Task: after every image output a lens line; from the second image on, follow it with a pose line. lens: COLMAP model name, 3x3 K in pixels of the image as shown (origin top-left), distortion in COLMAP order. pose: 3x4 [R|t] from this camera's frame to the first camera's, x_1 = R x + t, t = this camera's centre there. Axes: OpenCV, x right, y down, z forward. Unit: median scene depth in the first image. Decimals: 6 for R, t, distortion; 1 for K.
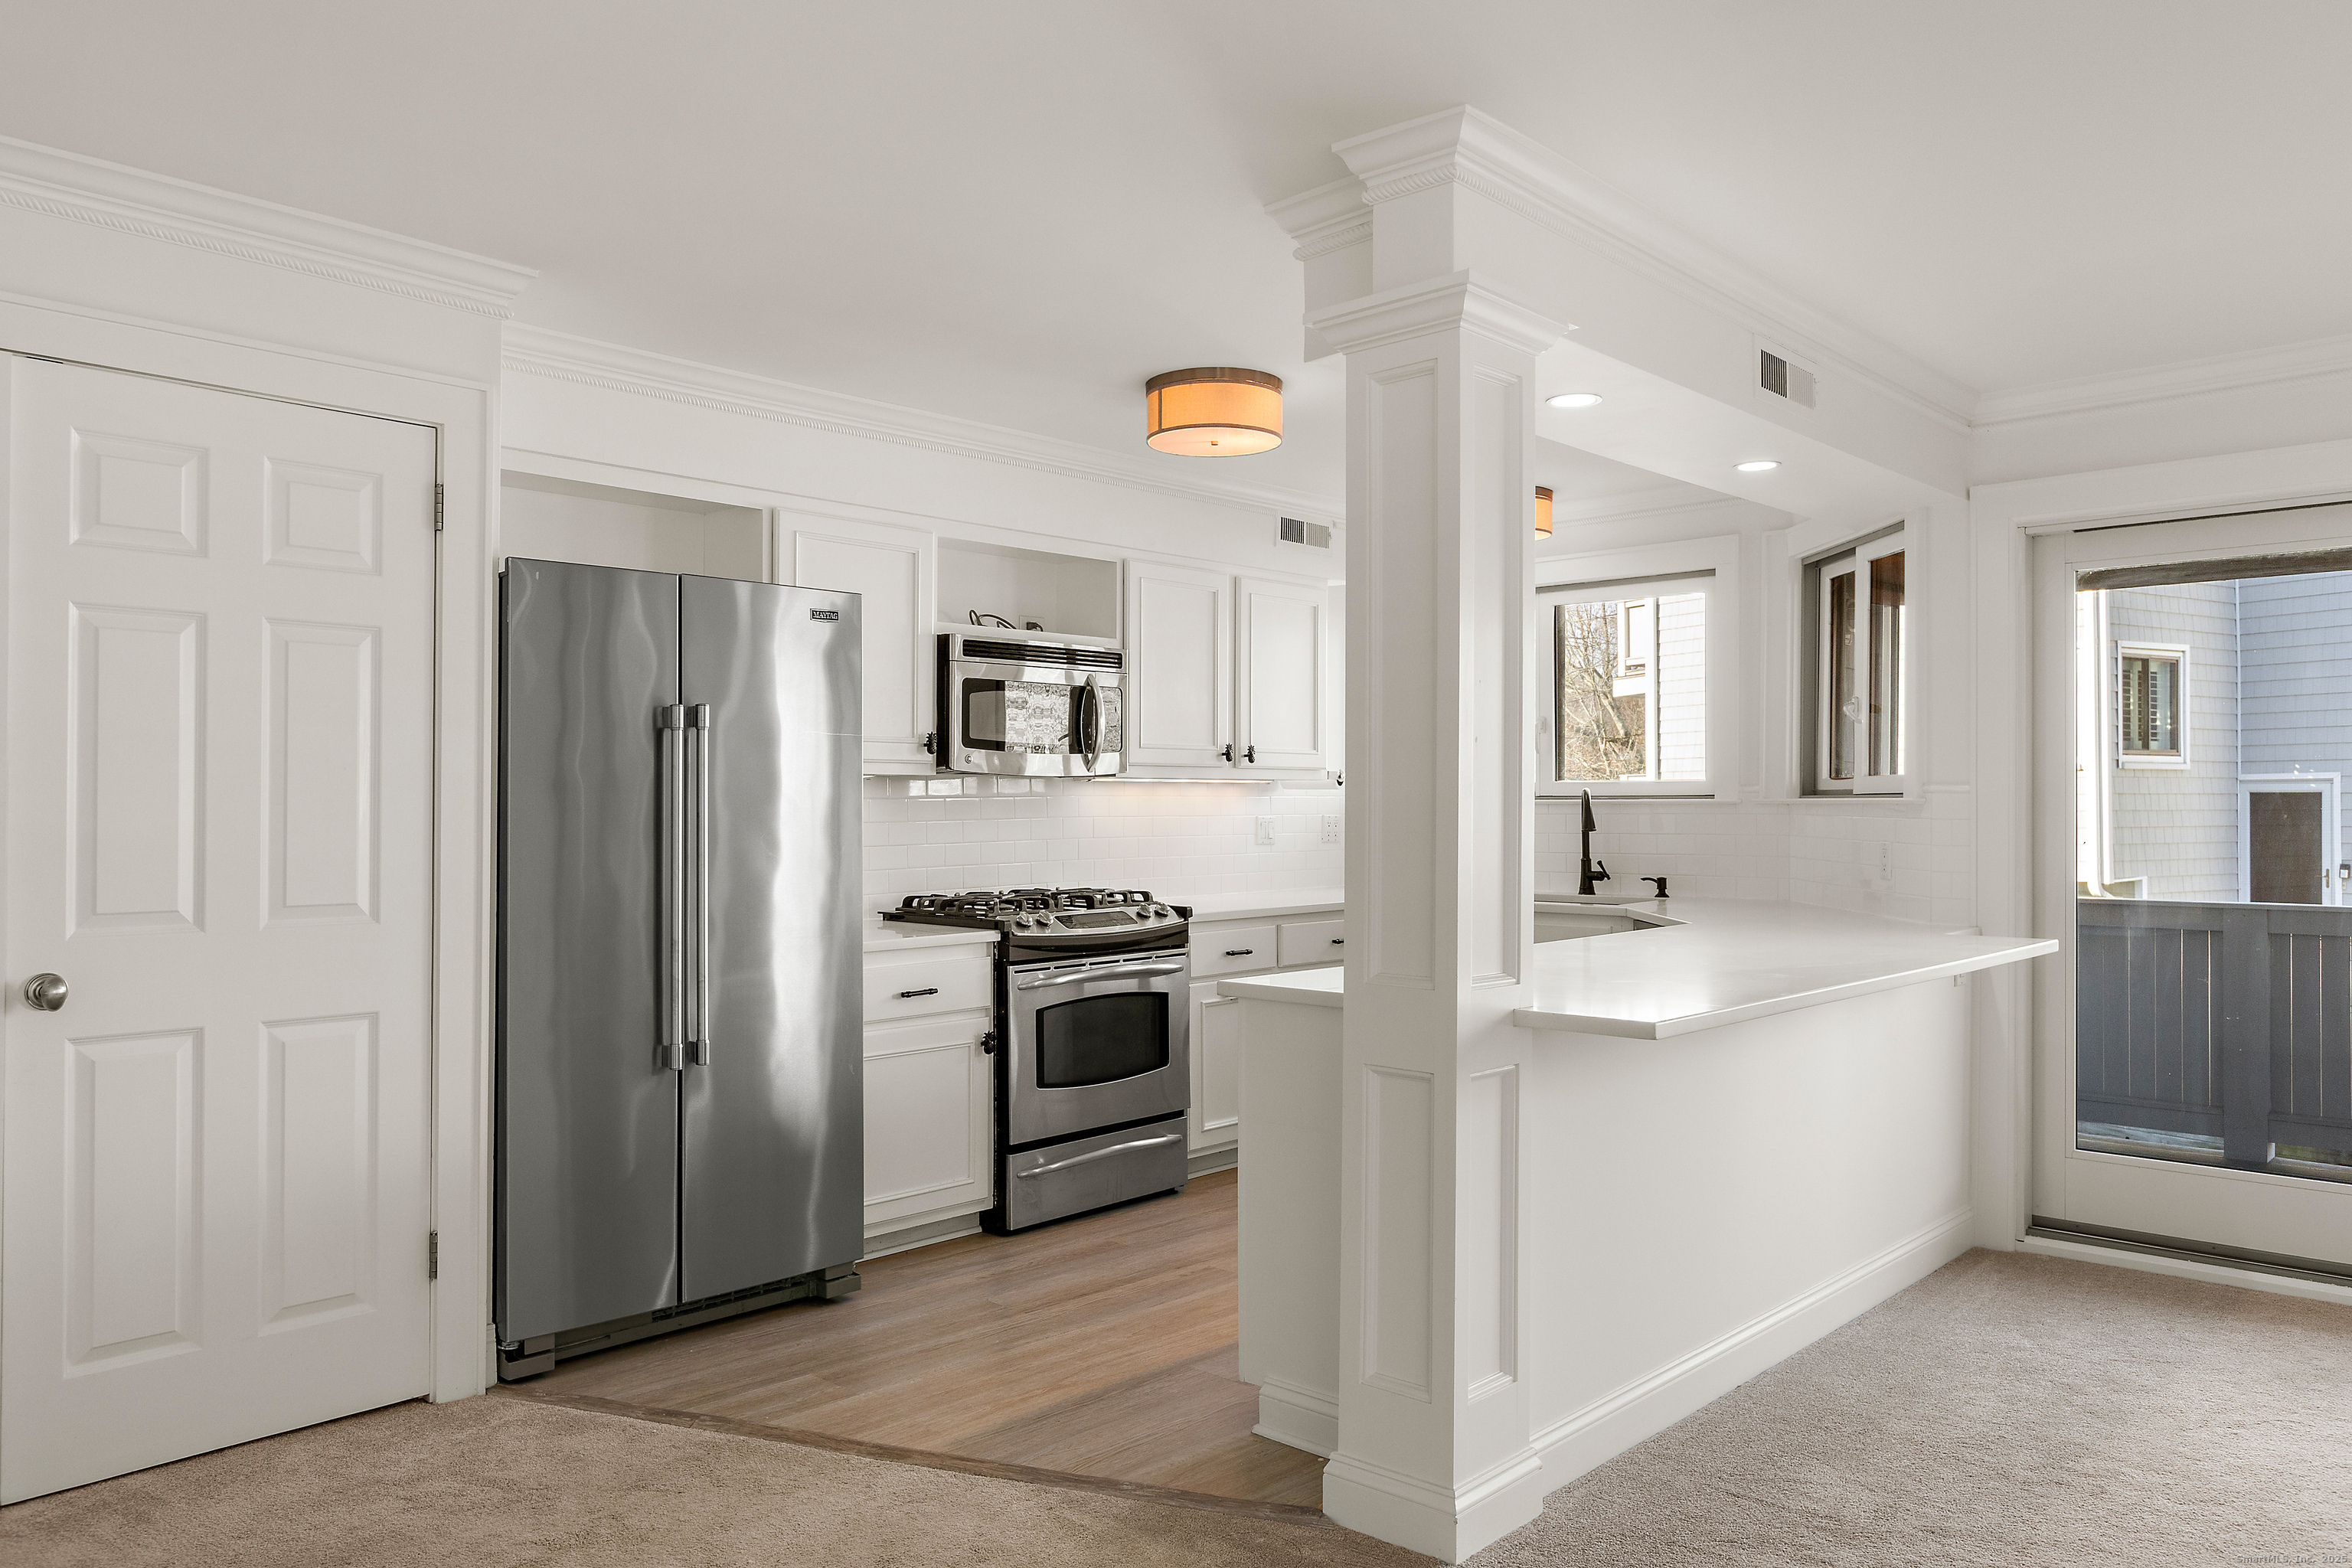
lens RADIAL K [[1645.5, 0, 1180.1], [0, 1645.5, 788.3], [0, 0, 1]] dist [0.001386, -0.002349]
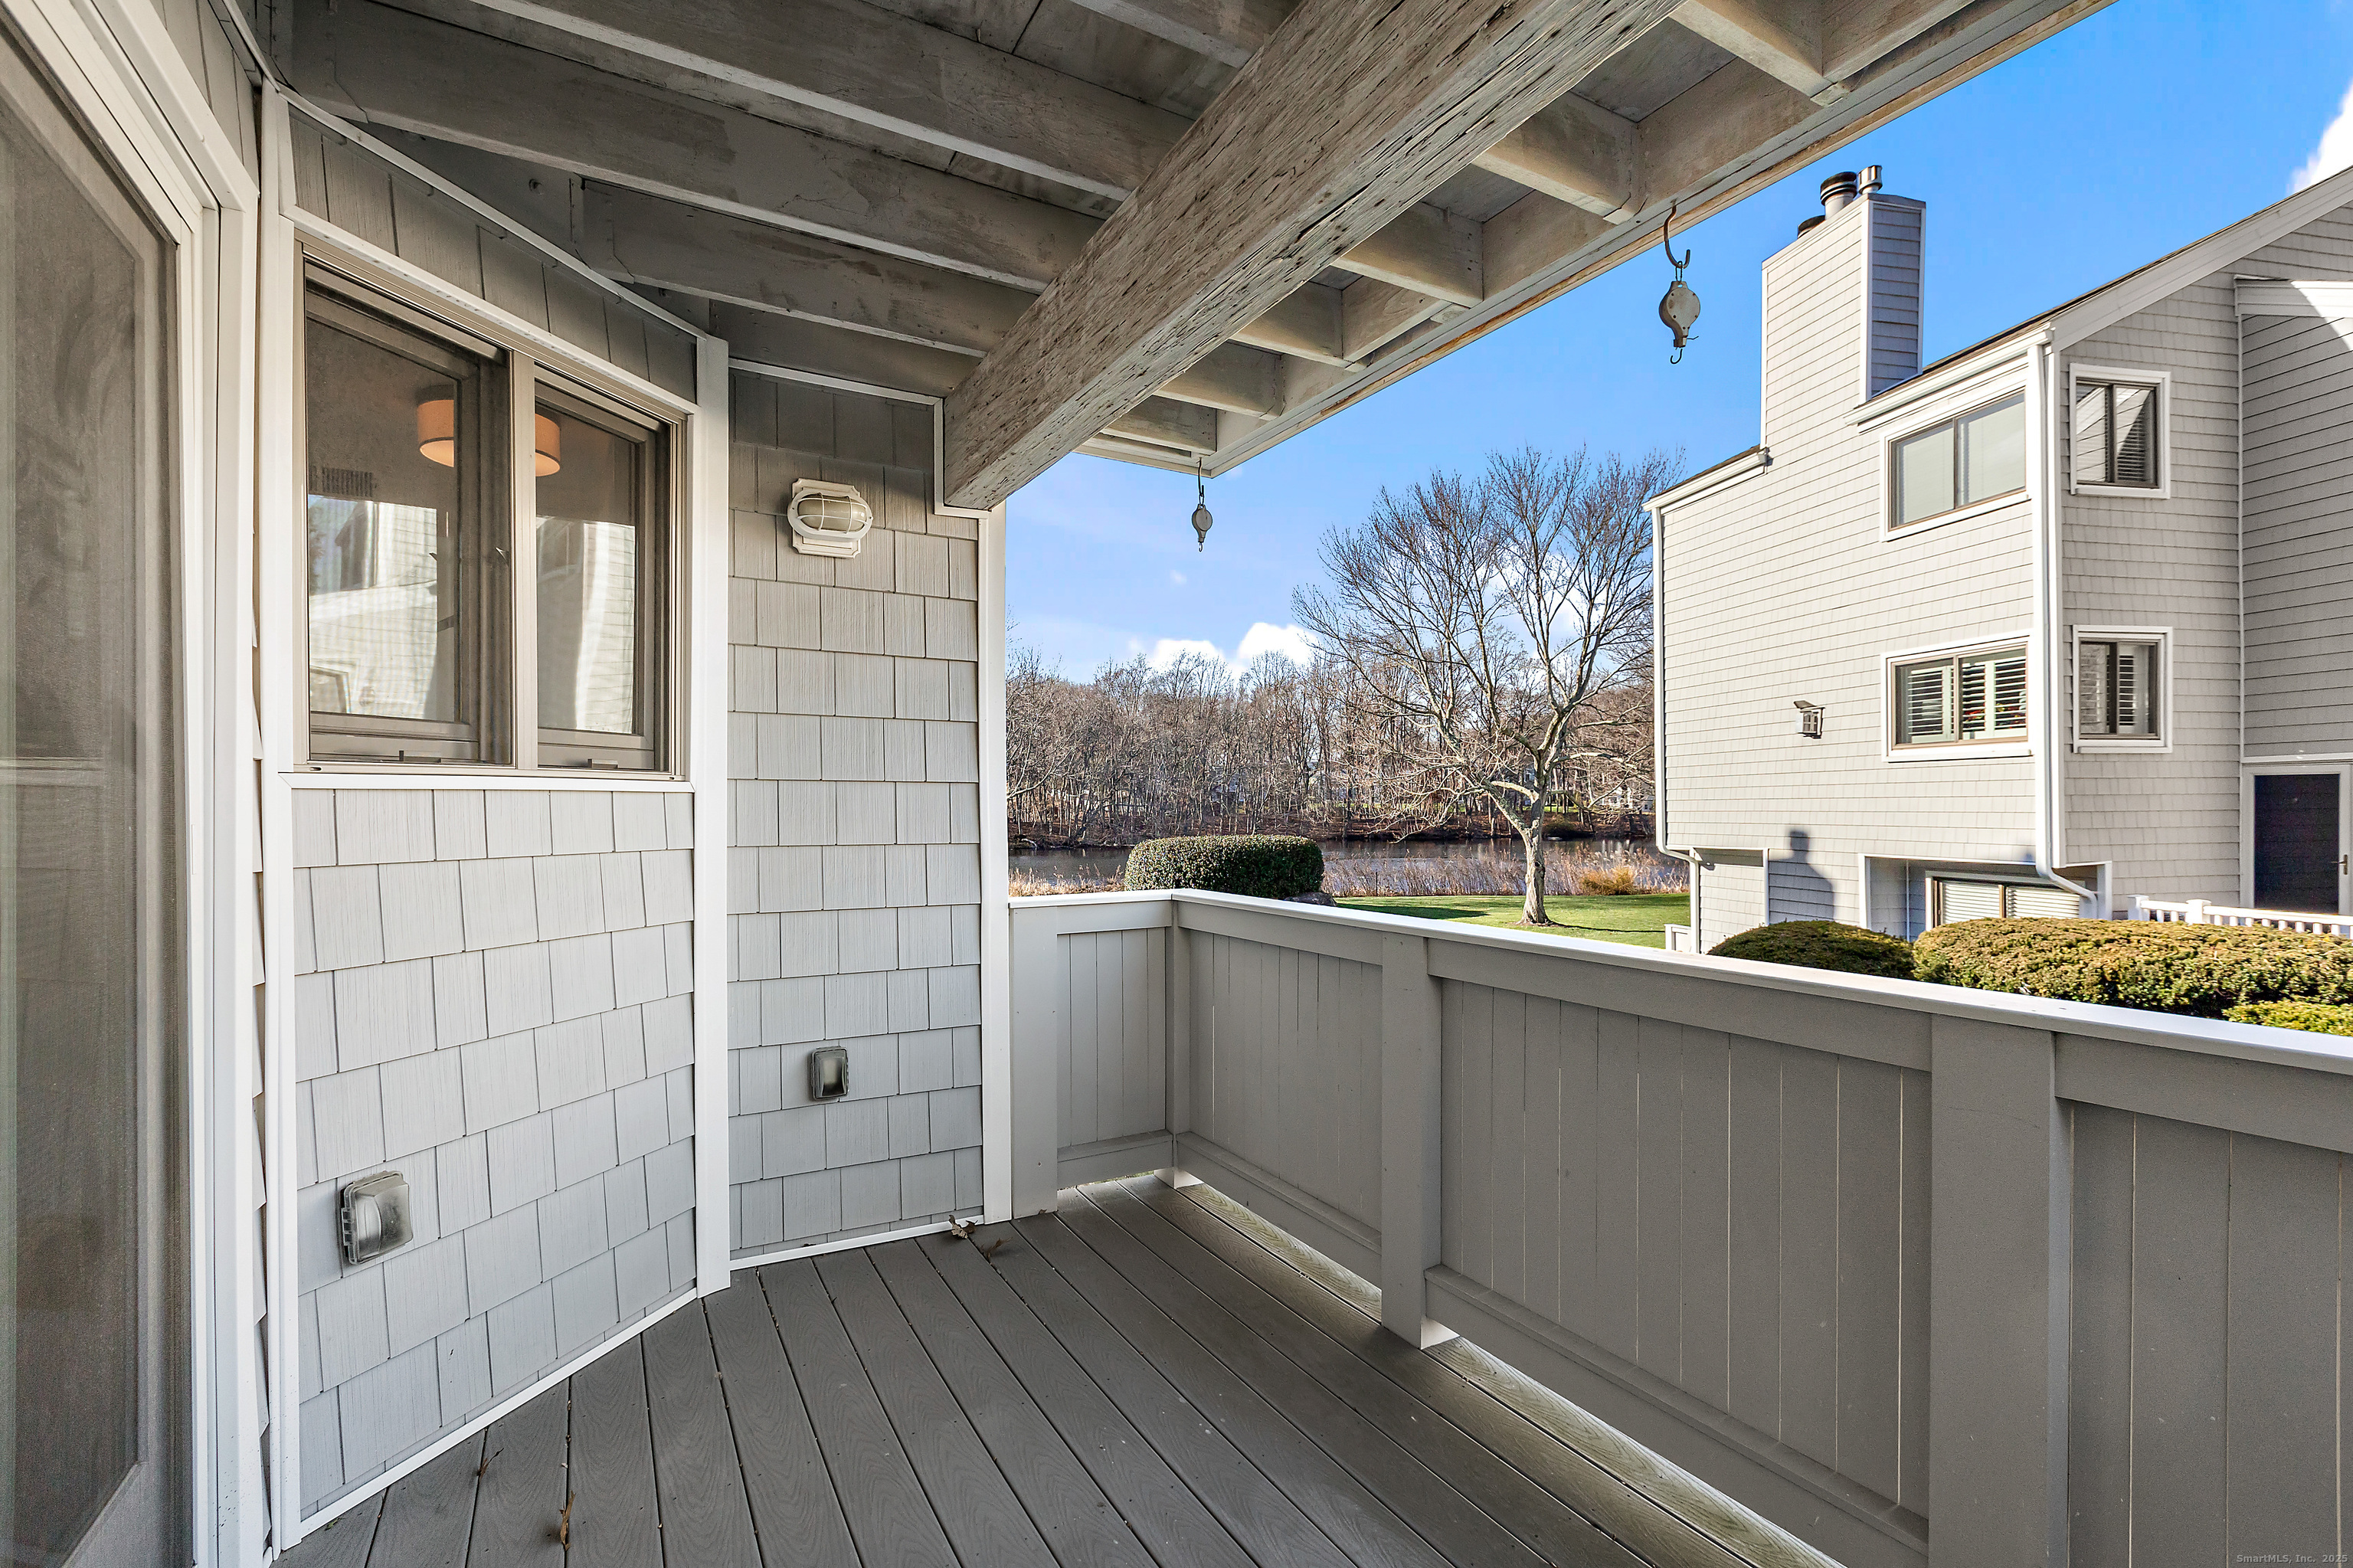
lens RADIAL K [[1058.2, 0, 1167.9], [0, 1058.2, 809.0], [0, 0, 1]] dist [-0.004797, -0.000094]
pose [[0.954881, -0.009470, -0.296837, 0.851912], [0.014715, 0.999772, 0.015442, 0.012818], [0.296623, -0.019113, 0.954803, 0.823892]]
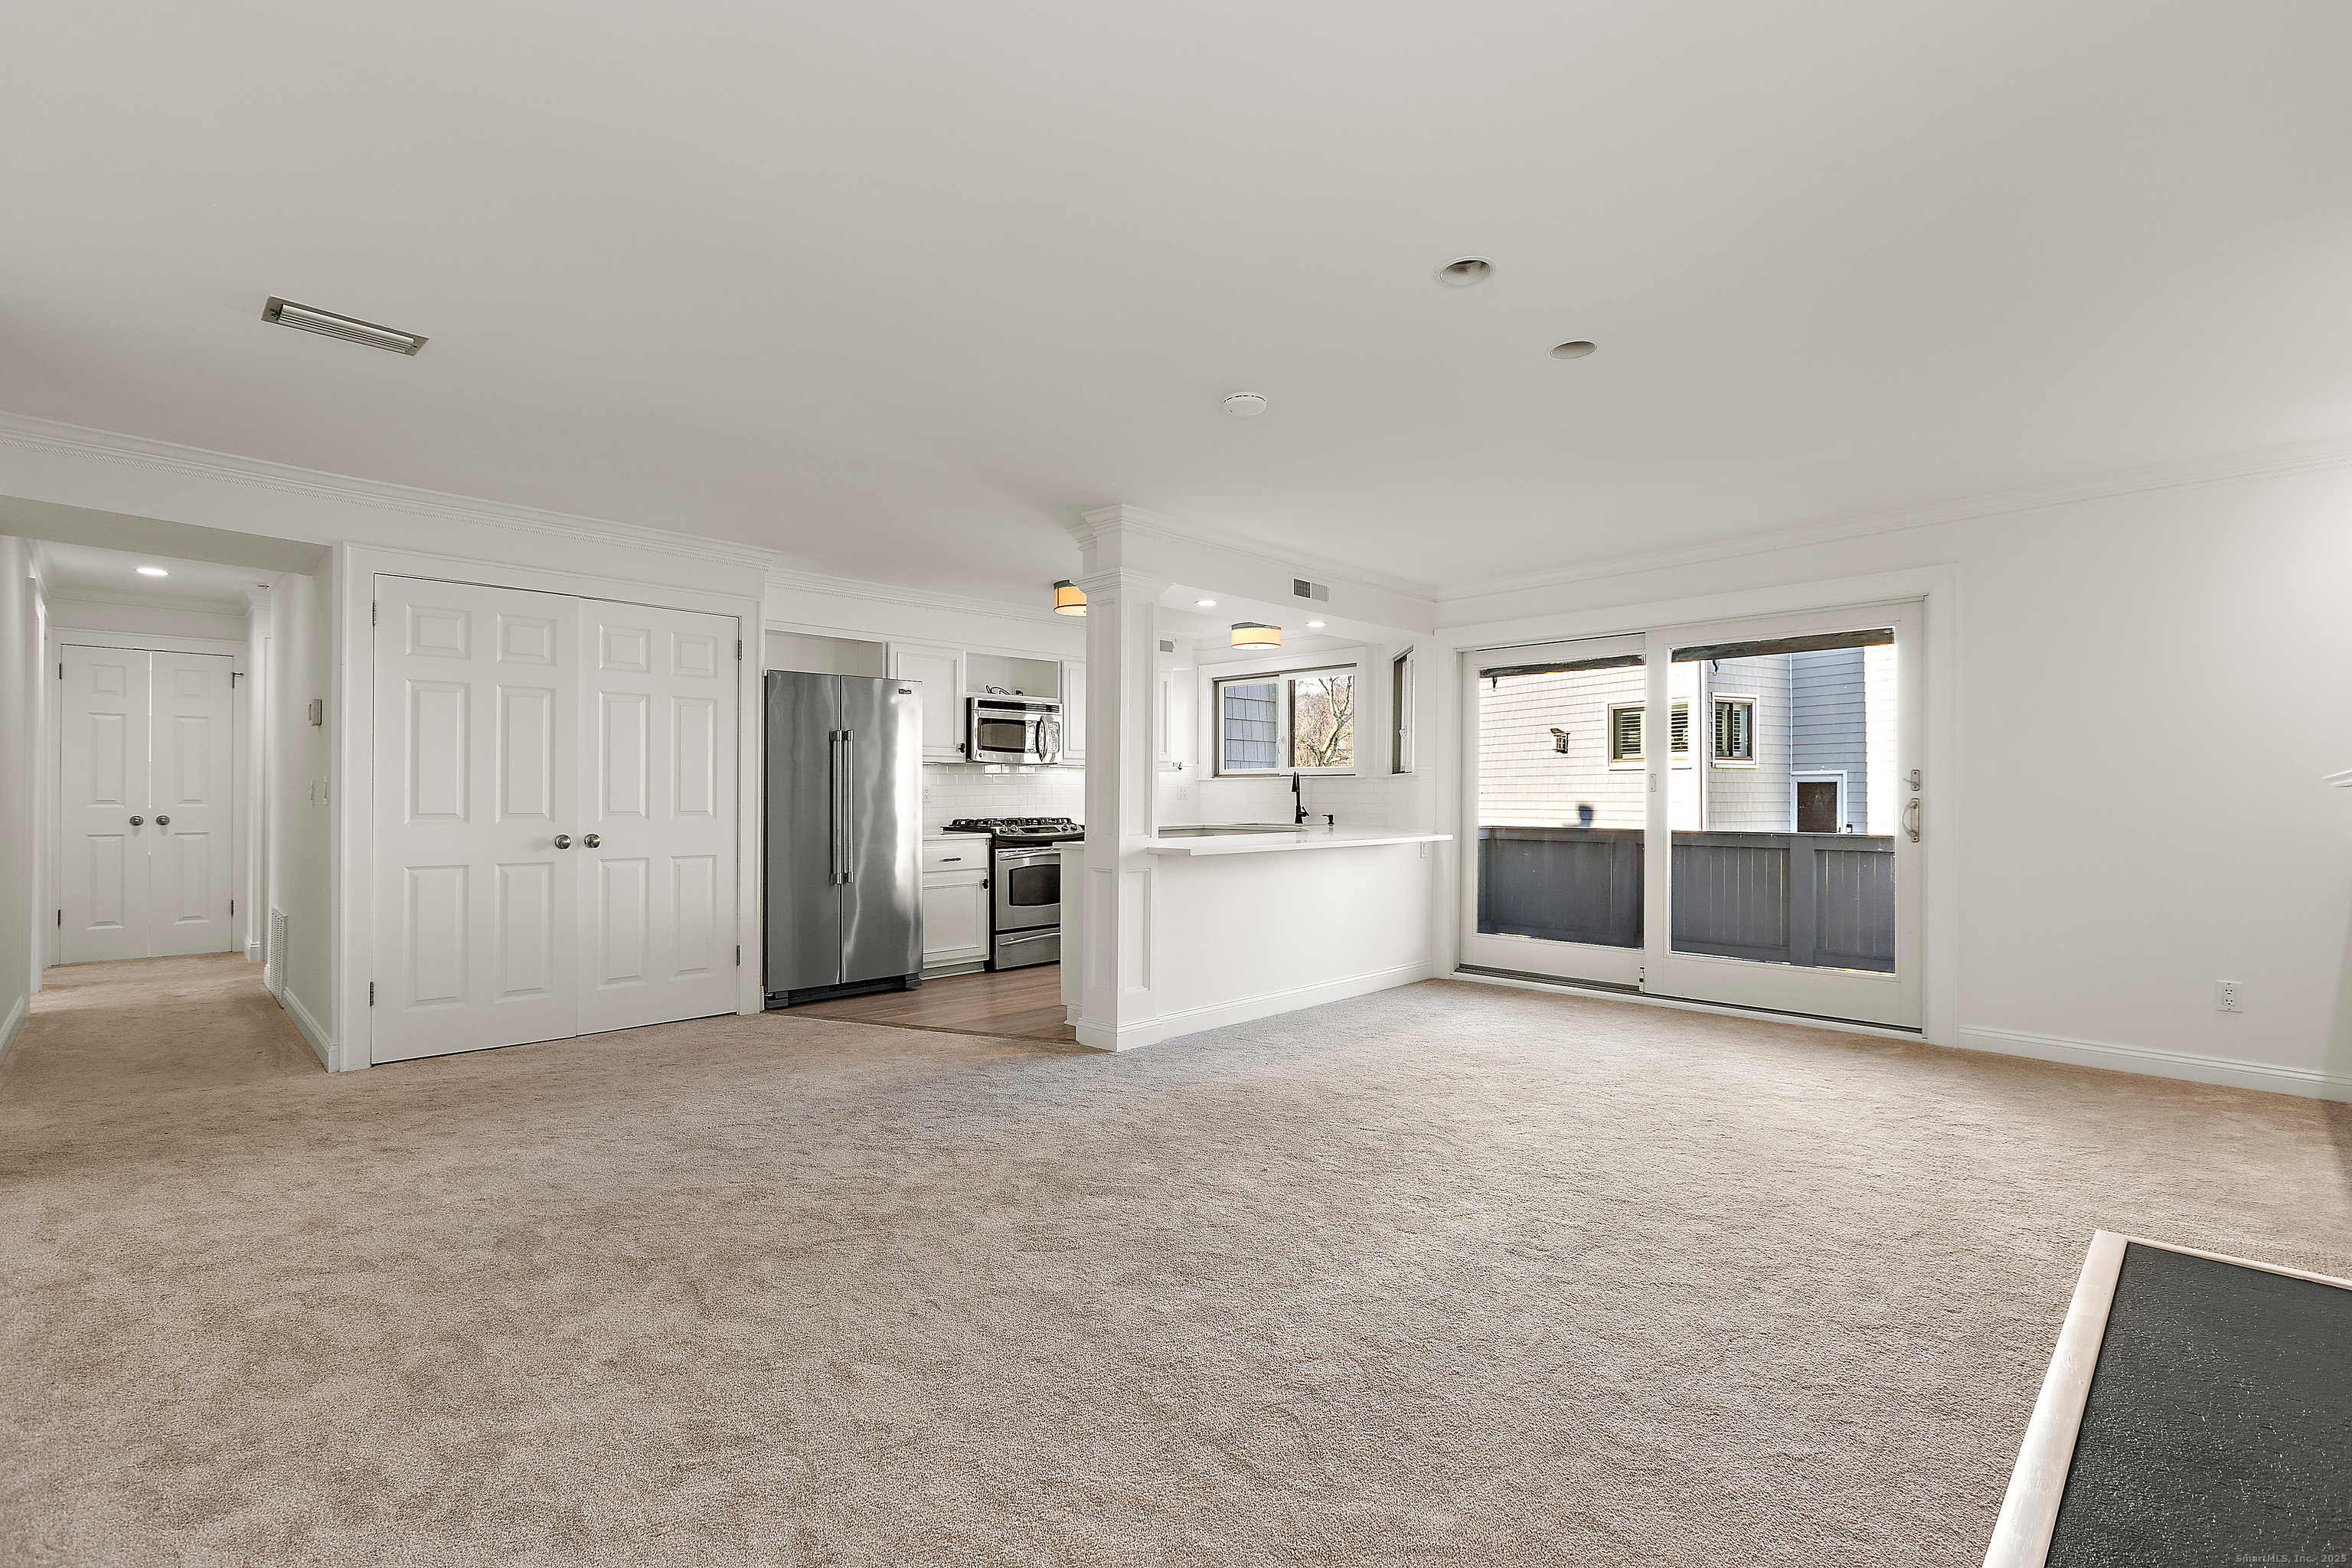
lens RADIAL K [[1057.7, 0, 1173.8], [0, 1057.7, 791.8], [0, 0, 1]] dist [-0.004797, -0.000094]
pose [[0.999473, 0.000648, -0.032454, 0.177582], [-0.000422, 0.999976, 0.006970, 0.021110], [0.032458, -0.006953, 0.999449, -0.398632]]
